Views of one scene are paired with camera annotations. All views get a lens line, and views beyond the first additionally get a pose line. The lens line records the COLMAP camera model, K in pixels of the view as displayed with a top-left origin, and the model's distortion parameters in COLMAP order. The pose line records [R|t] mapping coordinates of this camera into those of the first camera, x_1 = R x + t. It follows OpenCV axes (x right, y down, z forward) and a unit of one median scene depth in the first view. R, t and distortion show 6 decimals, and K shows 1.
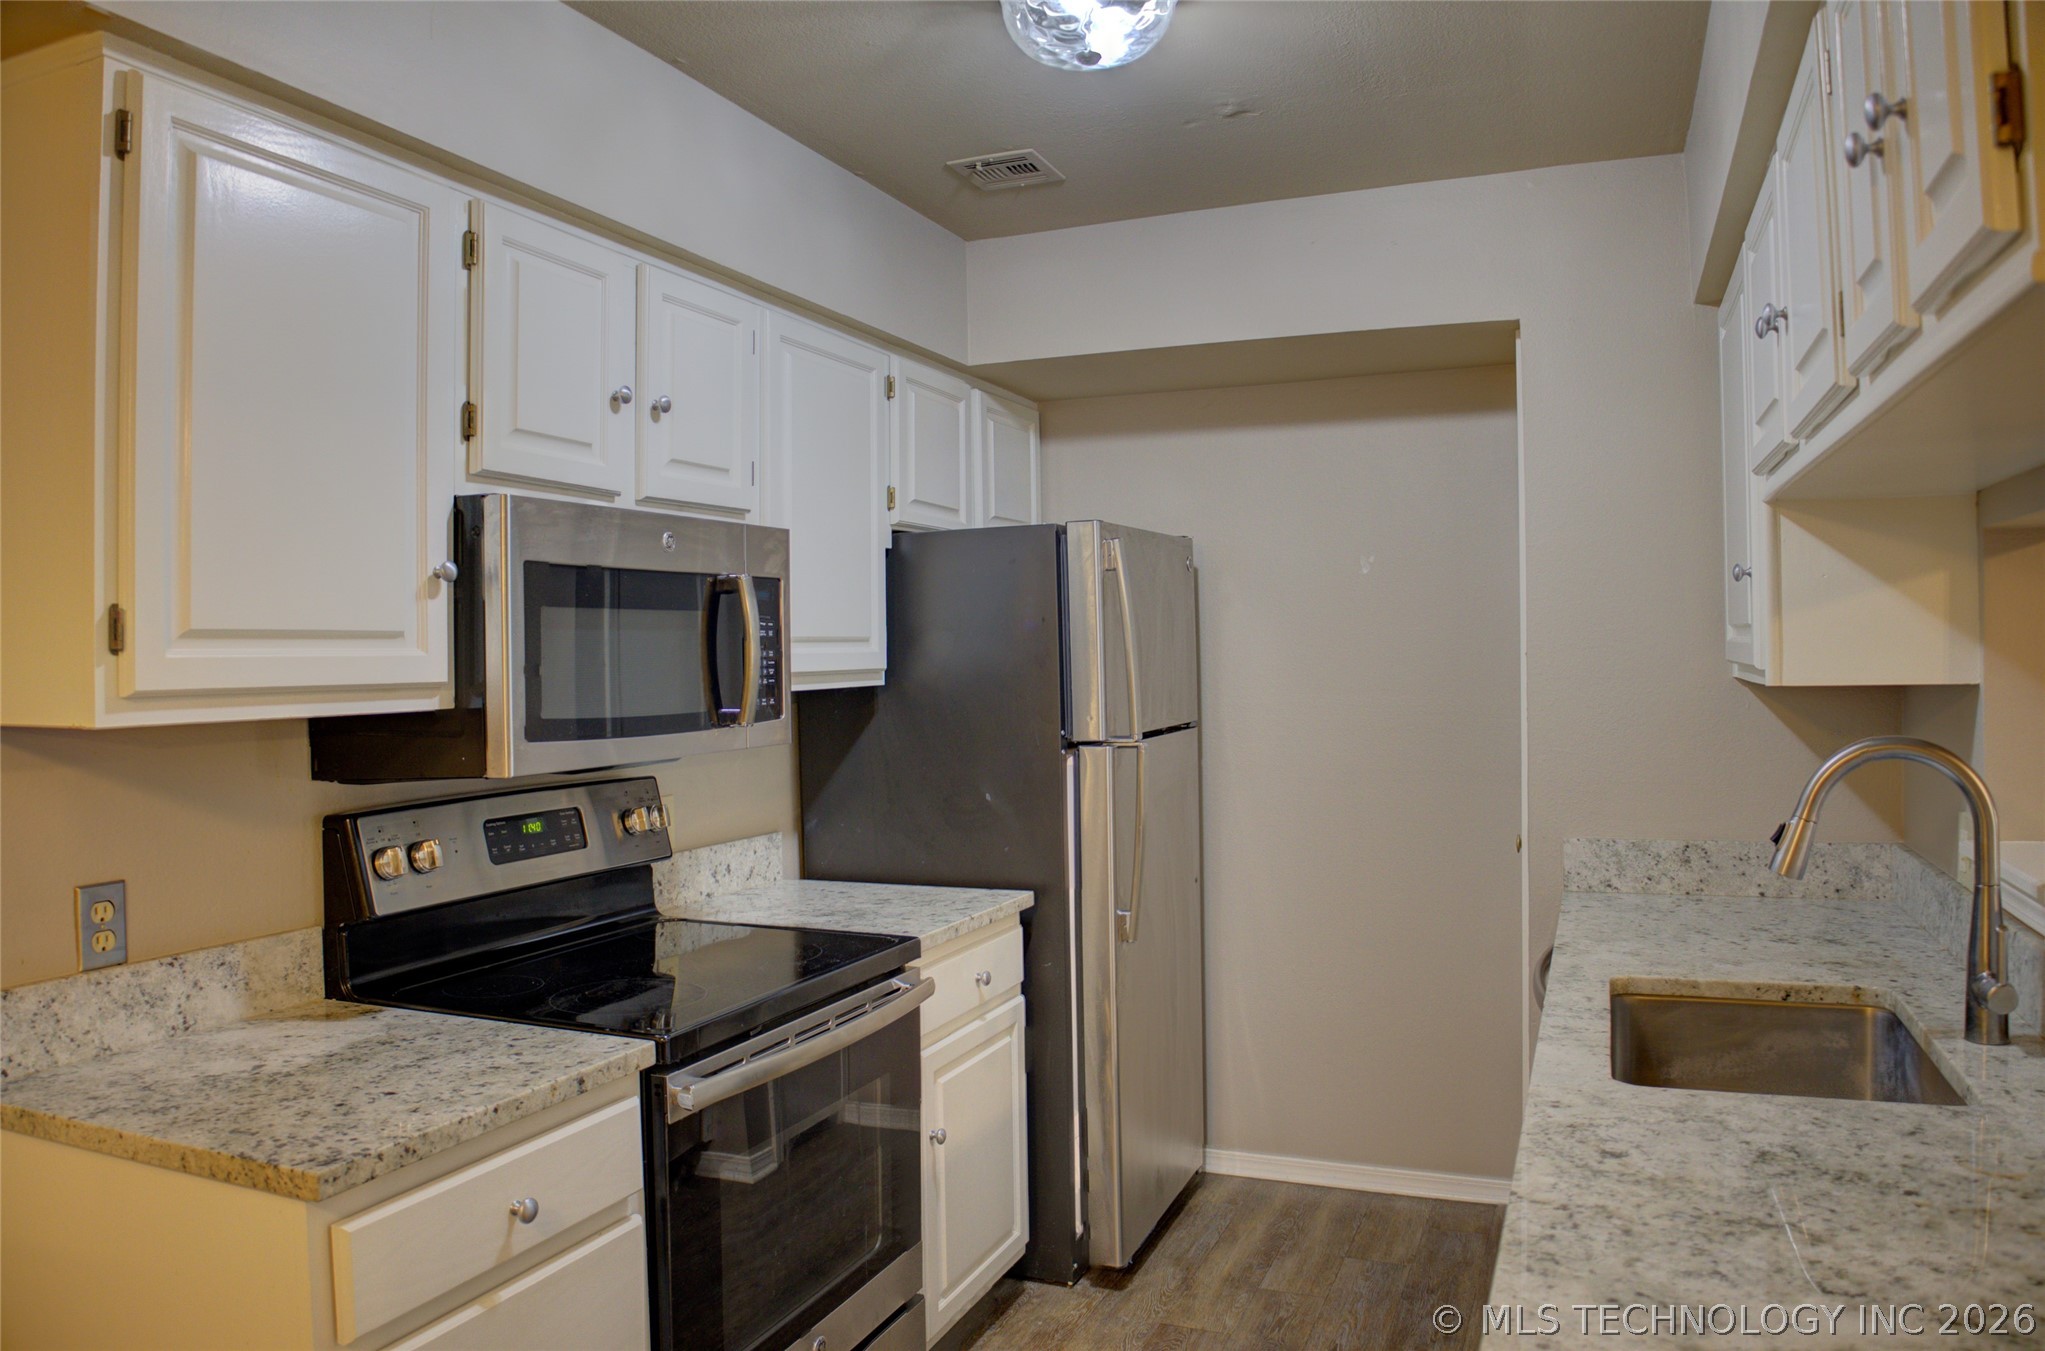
lens RADIAL K [[1405.8, 0, 1006.6], [0, 1405.8, 644.2], [0, 0, 1]] dist [-0.136063, 0.058089]
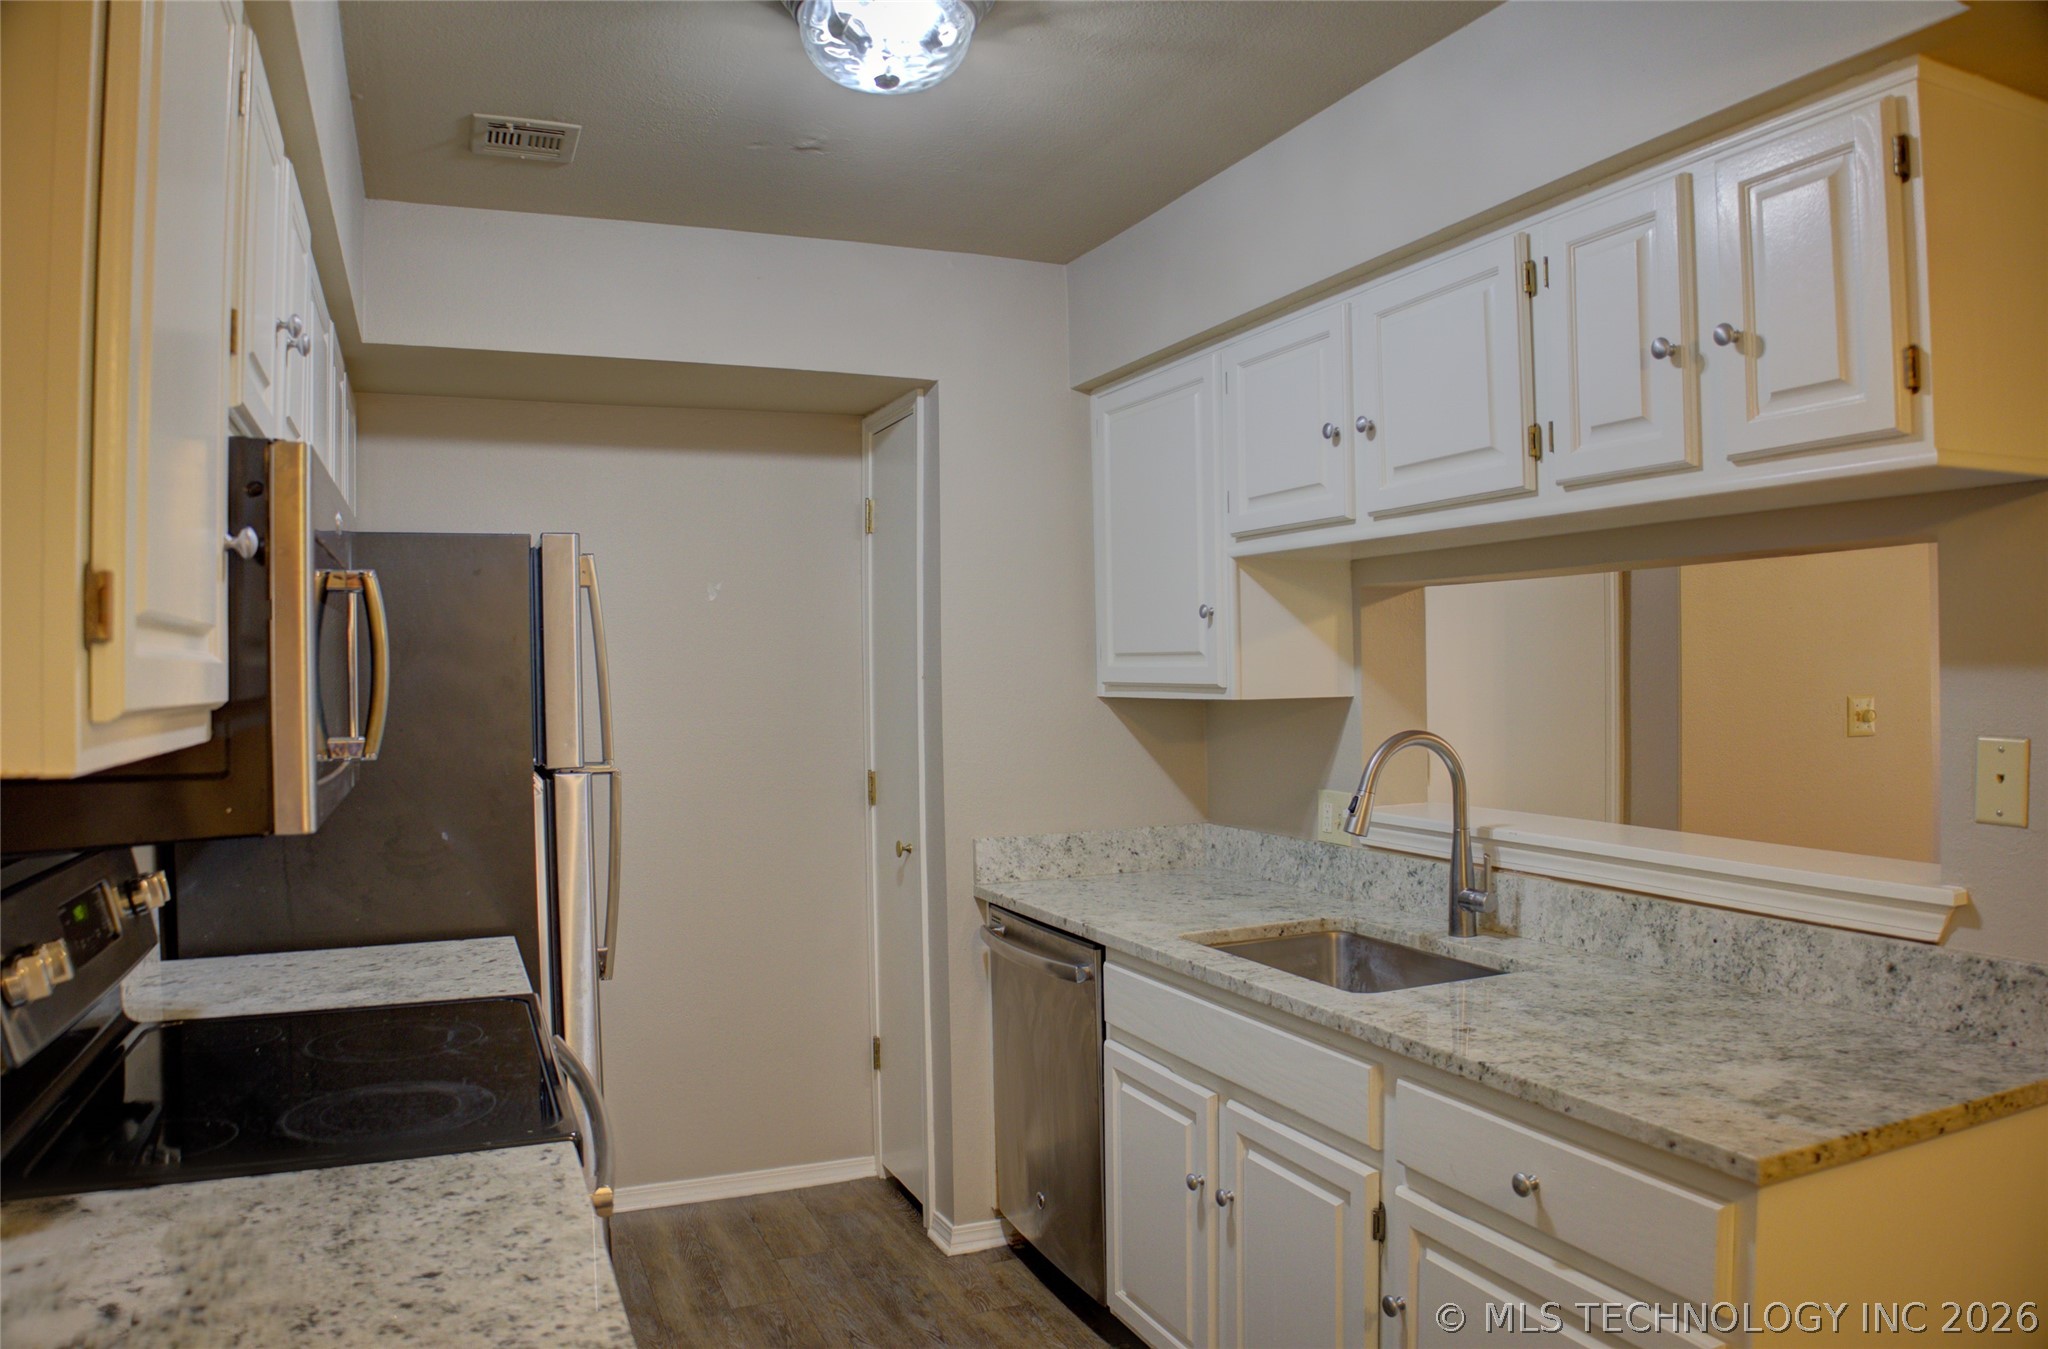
lens RADIAL K [[1407.9, 0, 980.7], [0, 1407.9, 673.2], [0, 0, 1]] dist [-0.136063, 0.058089]
pose [[0.713710, 0.005984, 0.700415, -0.641931], [-0.002929, 0.999980, -0.005559, 0.016127], [-0.700435, 0.001916, 0.713714, 0.249680]]
